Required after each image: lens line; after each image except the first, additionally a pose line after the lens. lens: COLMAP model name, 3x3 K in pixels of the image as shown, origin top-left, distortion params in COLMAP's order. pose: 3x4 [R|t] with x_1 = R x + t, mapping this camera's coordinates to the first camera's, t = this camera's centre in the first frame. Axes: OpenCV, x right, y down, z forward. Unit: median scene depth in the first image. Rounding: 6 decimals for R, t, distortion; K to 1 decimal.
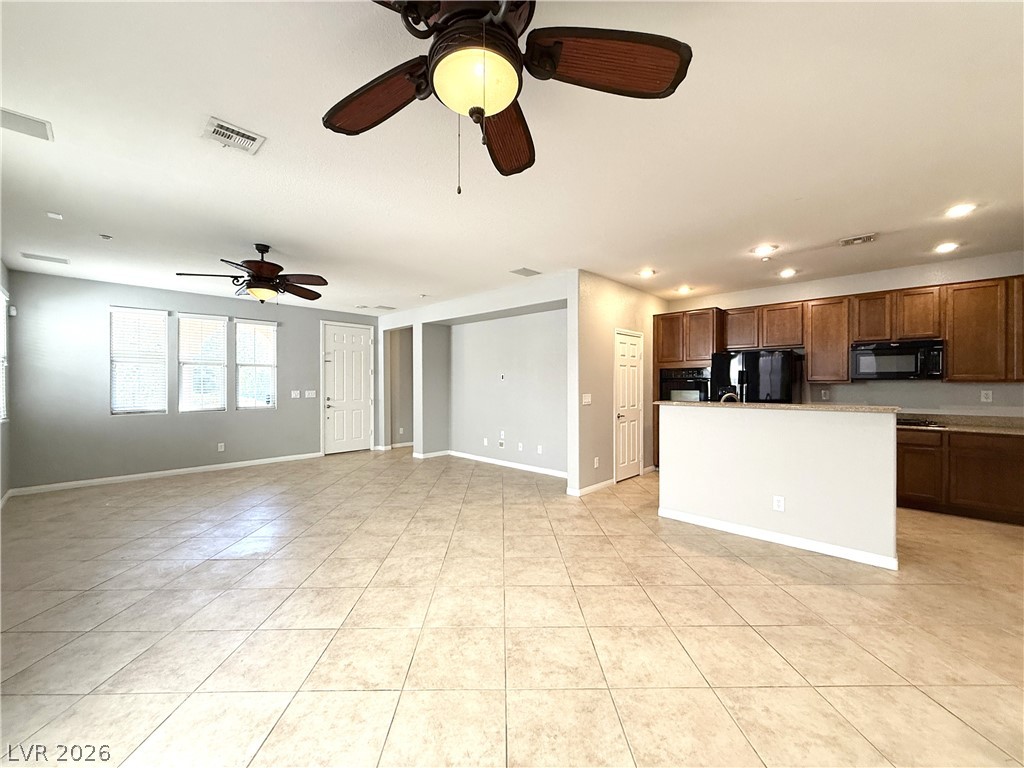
lens RADIAL K [[407.2, 0, 508.2], [0, 407.2, 388.2], [0, 0, 1]] dist [-0.000167, -0.000204]
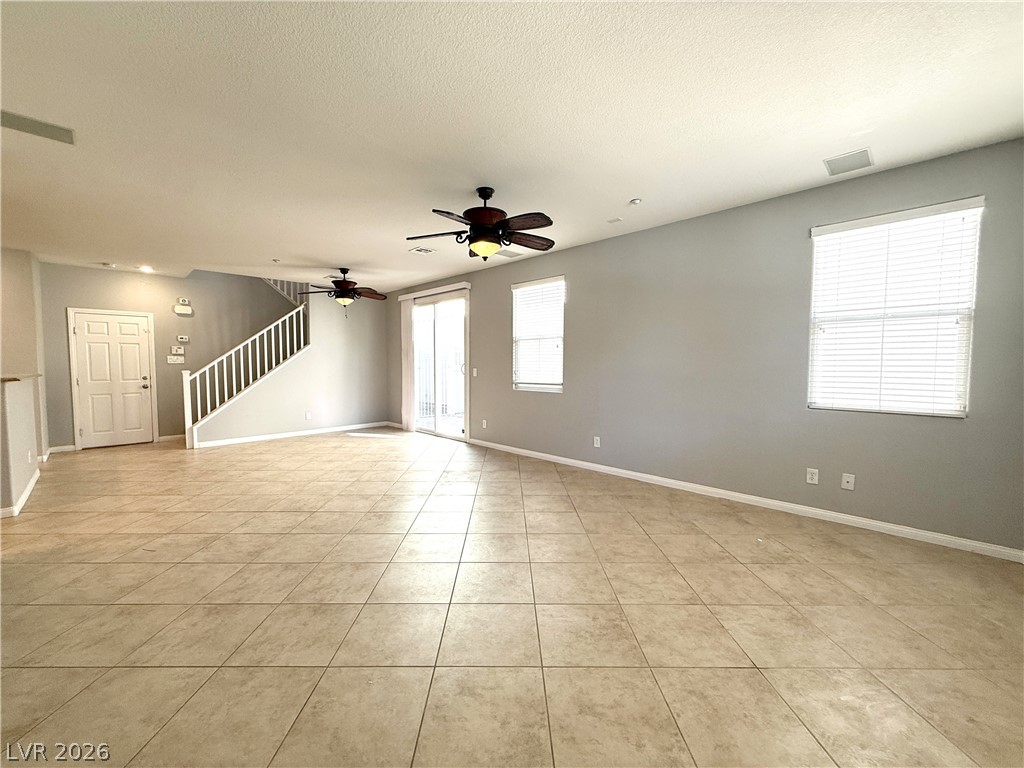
lens RADIAL K [[407.2, 0, 506.7], [0, 407.2, 385.4], [0, 0, 1]] dist [-0.000167, -0.000204]
pose [[-0.999810, -0.001715, 0.019411, -0.657439], [-0.000442, 0.997857, 0.065435, -0.007152], [-0.019481, 0.065414, -0.997668, 1.827139]]
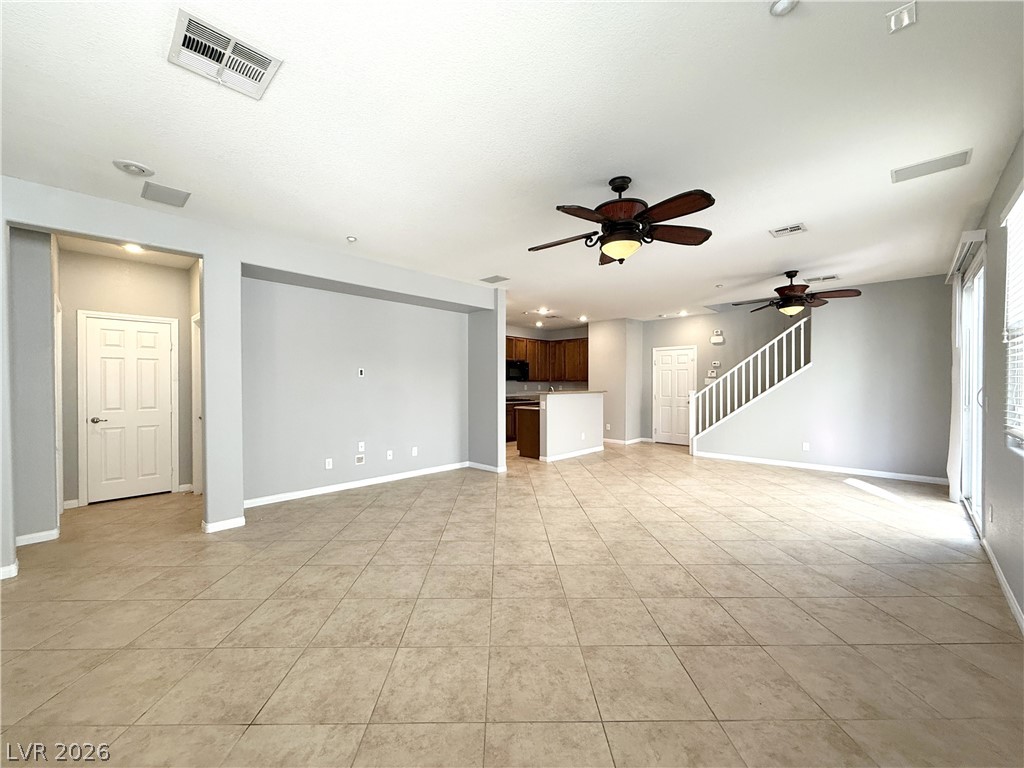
lens RADIAL K [[407.2, 0, 507.2], [0, 407.2, 385.9], [0, 0, 1]] dist [-0.000167, -0.000204]
pose [[0.004163, -0.007876, 0.999960, -1.286737], [0.010788, 0.999911, 0.007831, -0.007749], [-0.999933, 0.010755, 0.004247, 1.176061]]
